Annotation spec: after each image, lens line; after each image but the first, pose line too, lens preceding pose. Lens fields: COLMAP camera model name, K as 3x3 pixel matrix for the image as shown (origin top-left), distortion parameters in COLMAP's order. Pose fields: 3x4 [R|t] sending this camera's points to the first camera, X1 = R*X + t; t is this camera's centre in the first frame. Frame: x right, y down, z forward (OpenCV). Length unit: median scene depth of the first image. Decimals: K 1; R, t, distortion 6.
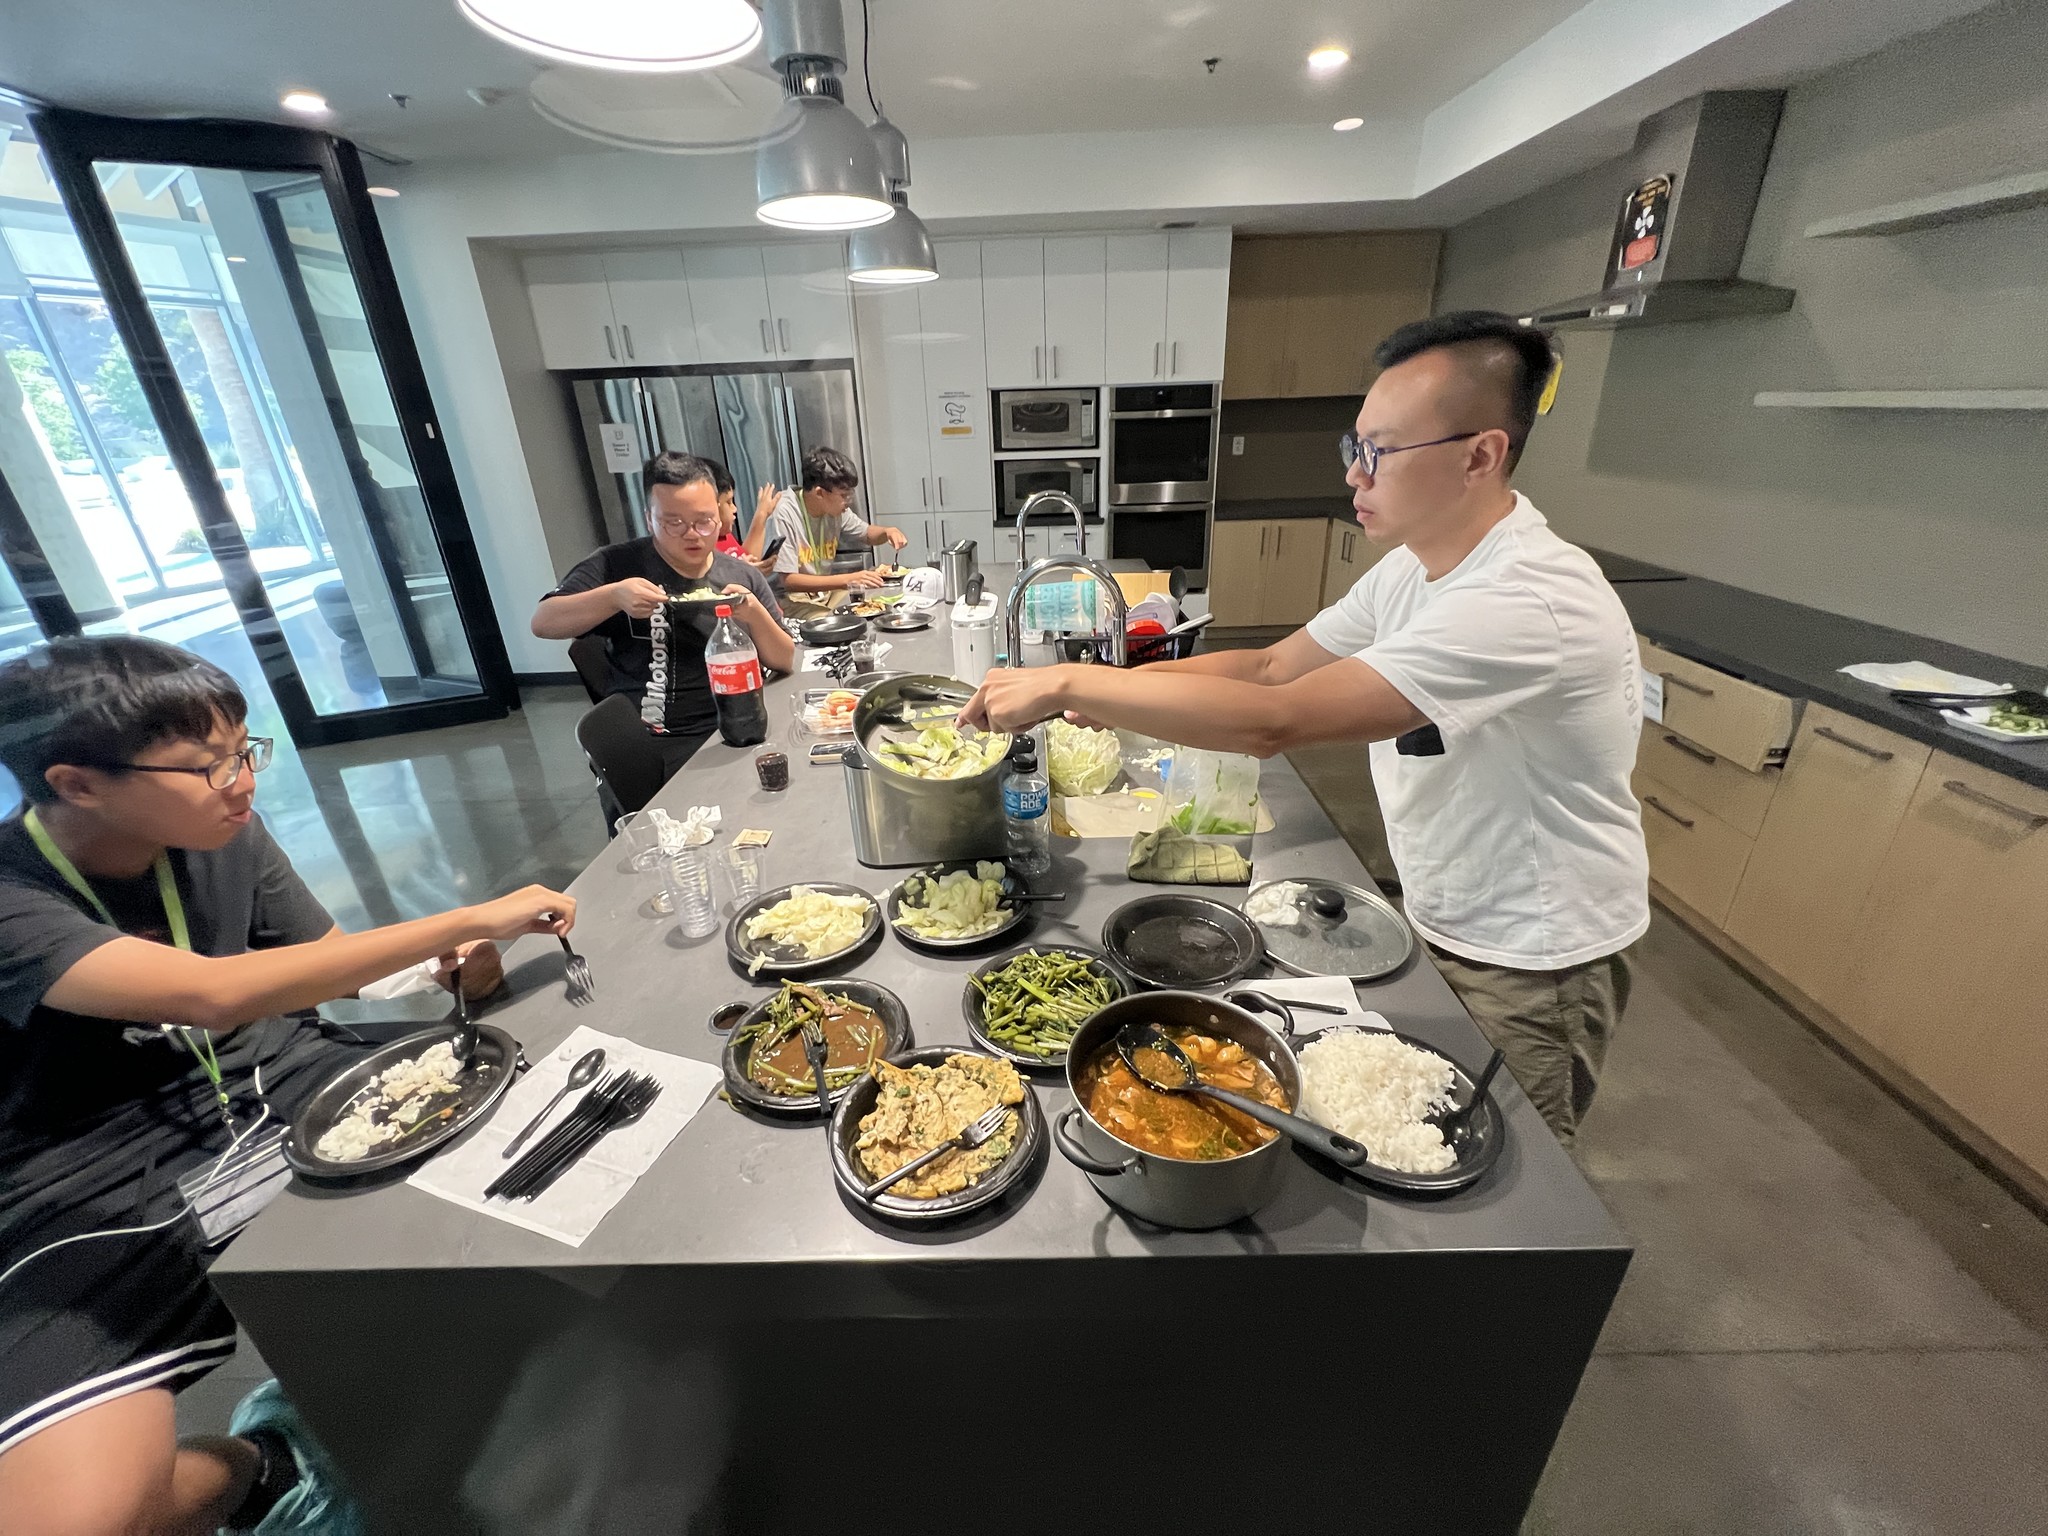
lens RADIAL K [[823.8, 0, 1024.6], [0, 823.8, 768.6], [0, 0, 1]] dist [-0.002961, 0.000562]
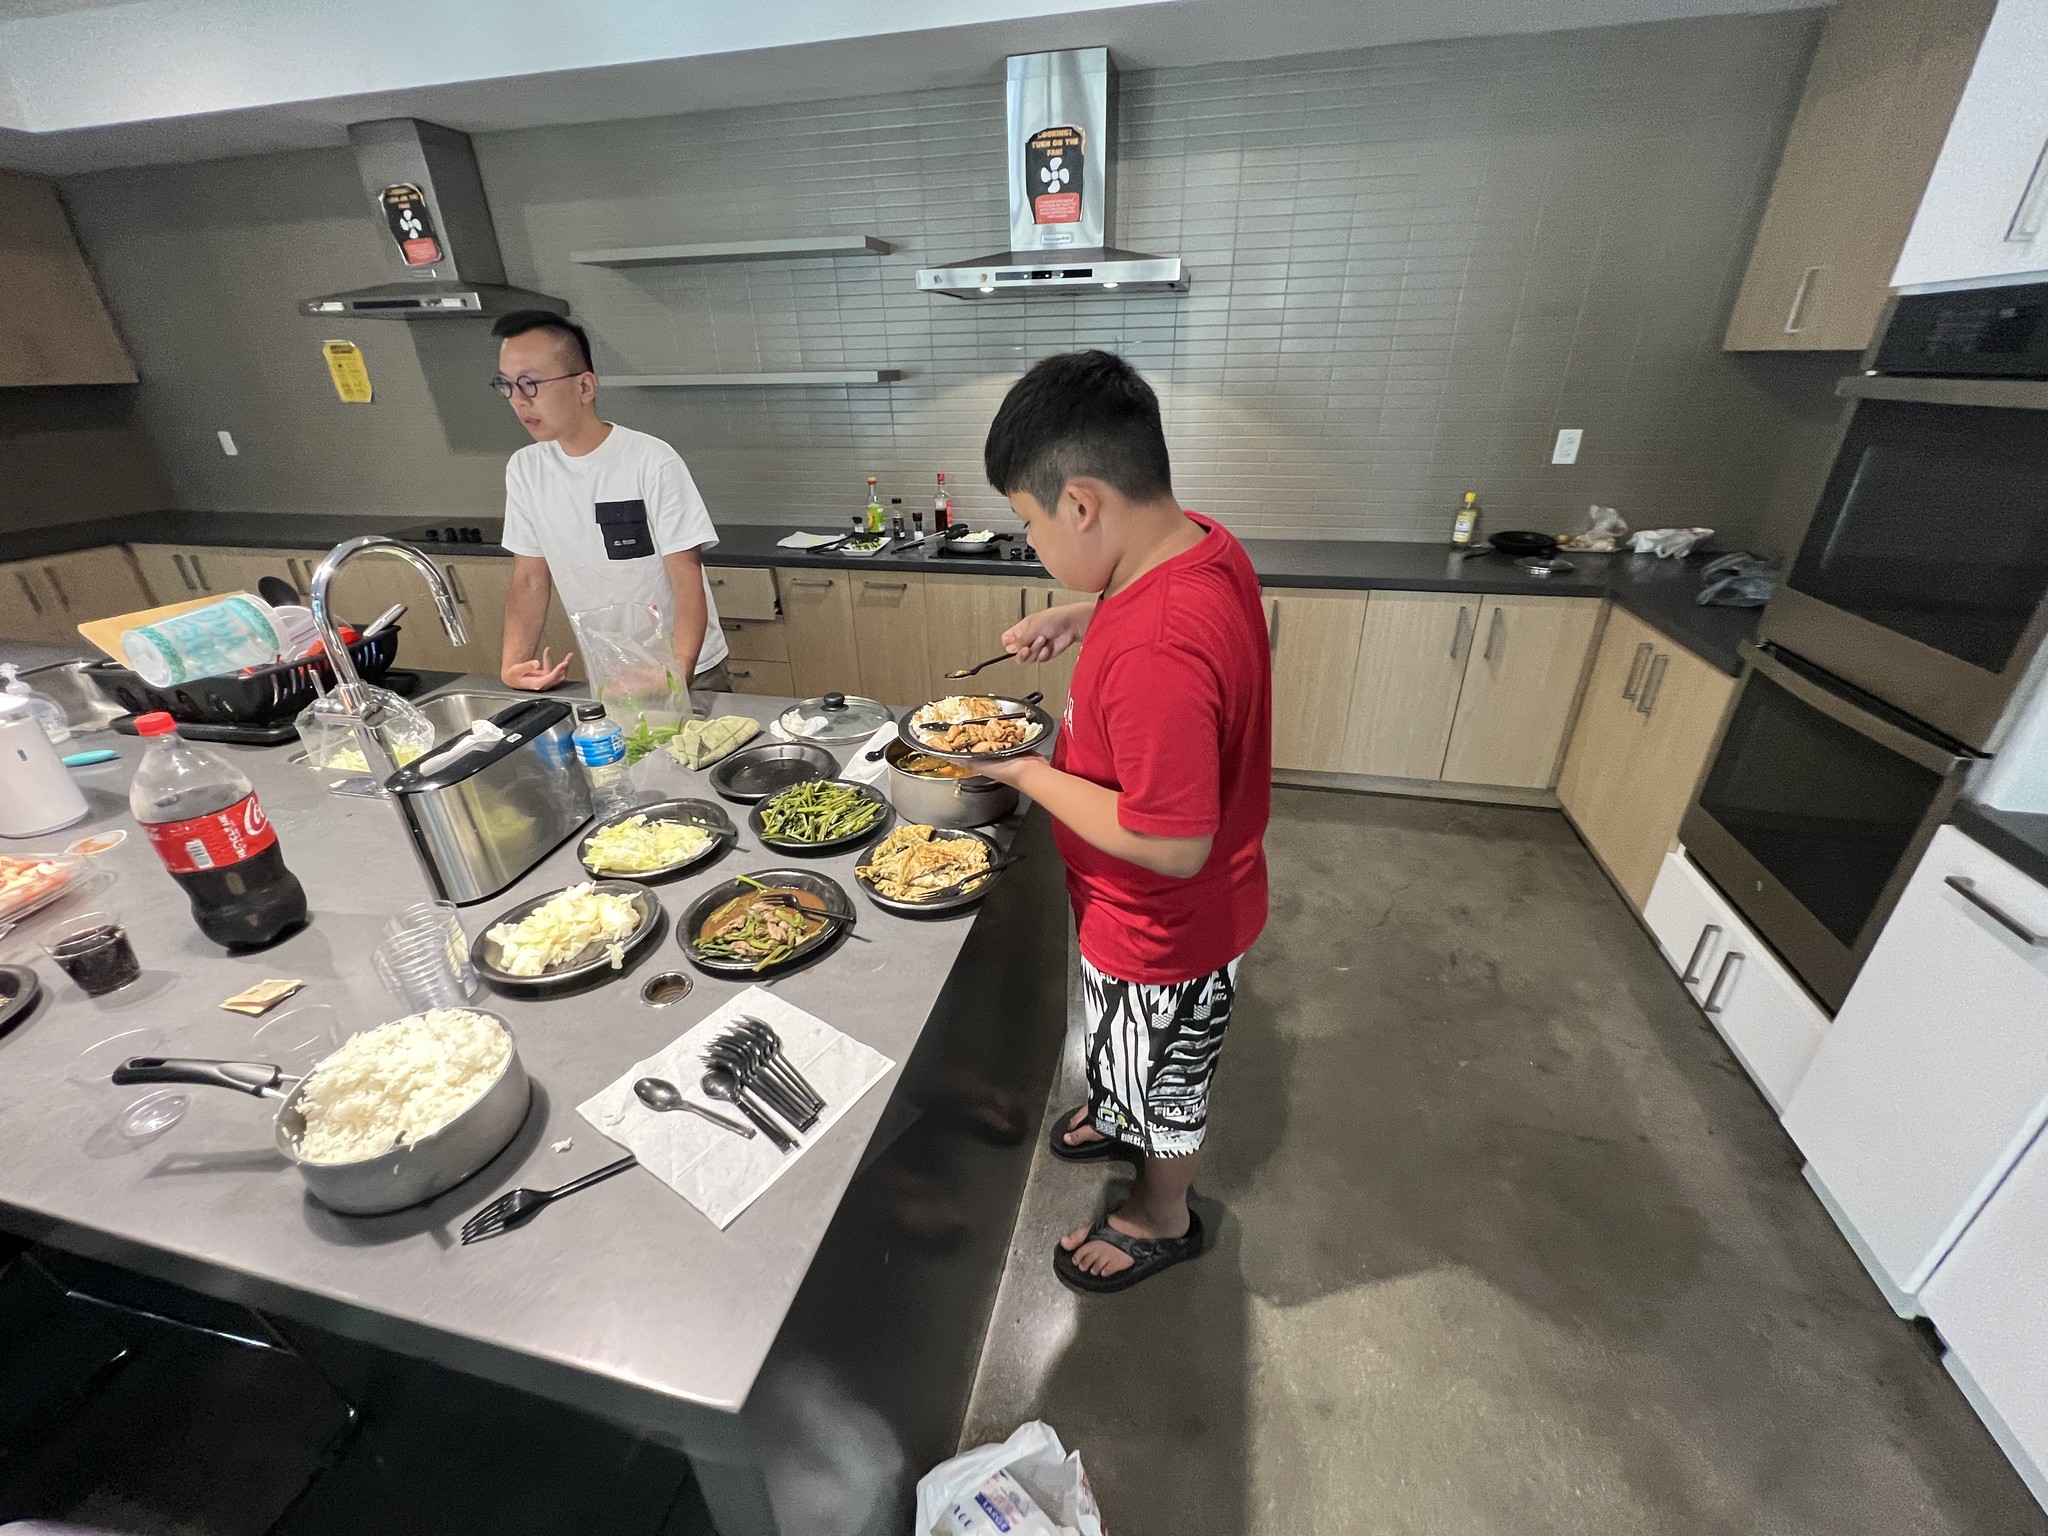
lens RADIAL K [[823.8, 0, 1018.9], [0, 823.8, 773.7], [0, 0, 1]] dist [-0.002961, 0.000562]
pose [[0.232408, -0.409171, 0.882364, -0.401121], [0.410352, 0.863758, 0.292459, -0.008489], [-0.881815, 0.294110, 0.368649, 0.092683]]
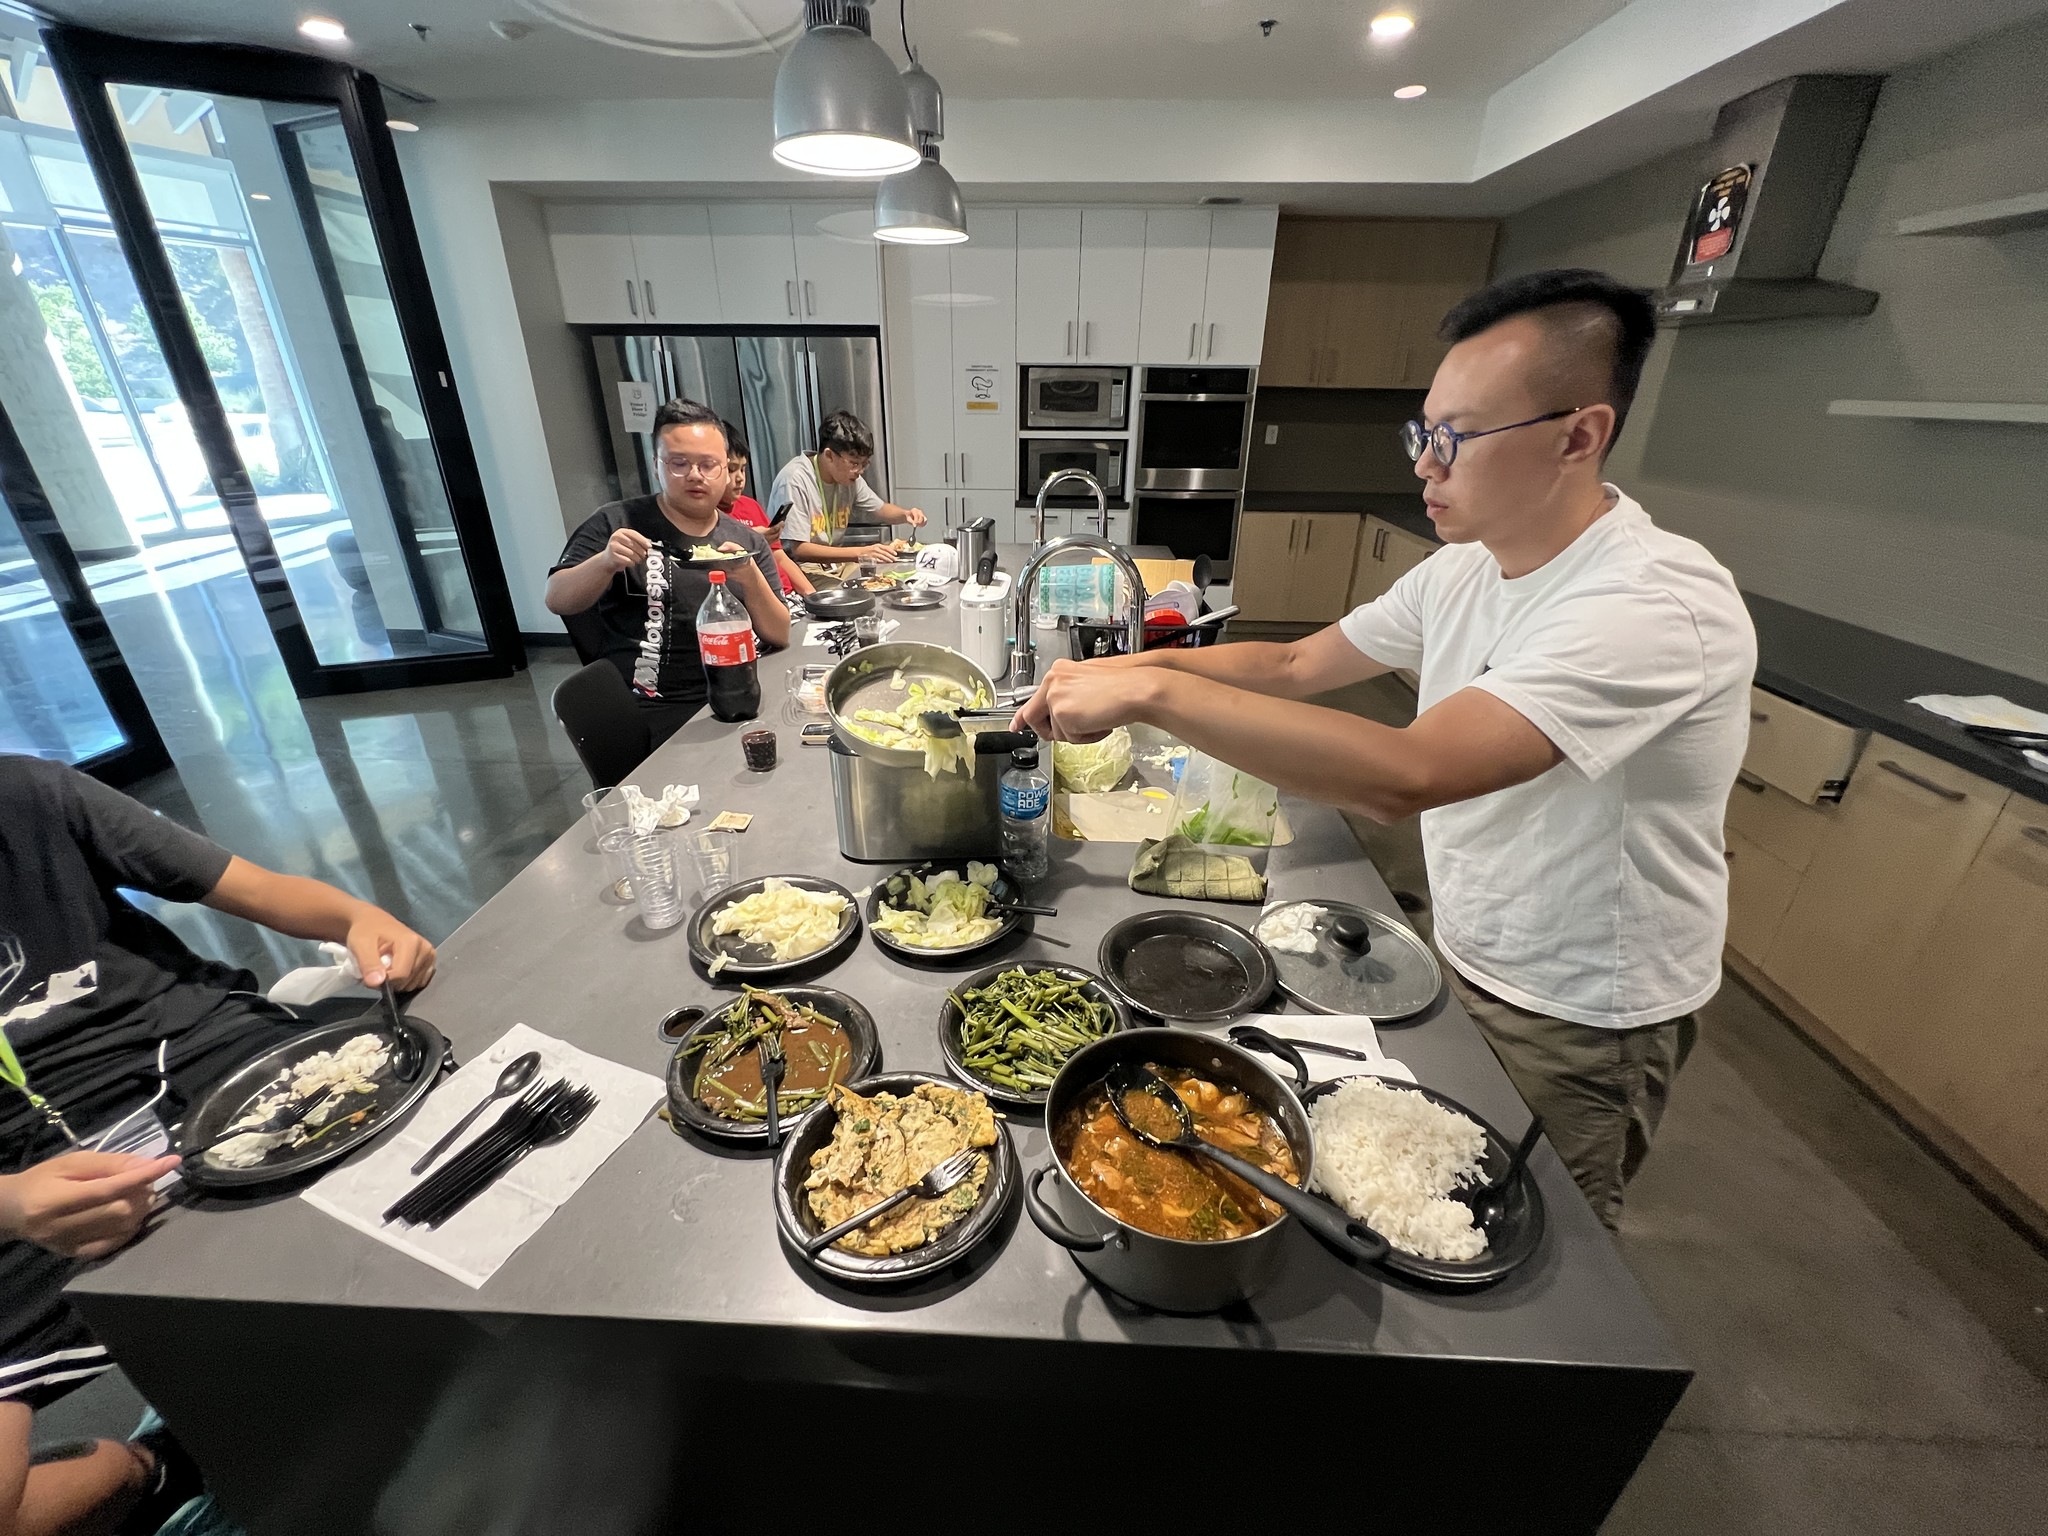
lens RADIAL K [[823.8, 0, 1024.2], [0, 823.8, 767.4], [0, 0, 1]] dist [-0.002961, 0.000562]
pose [[0.998500, 0.052786, -0.014563, 0.006748], [-0.052528, 0.998466, 0.017522, -0.006138], [0.015466, -0.016731, 0.999740, 0.041202]]
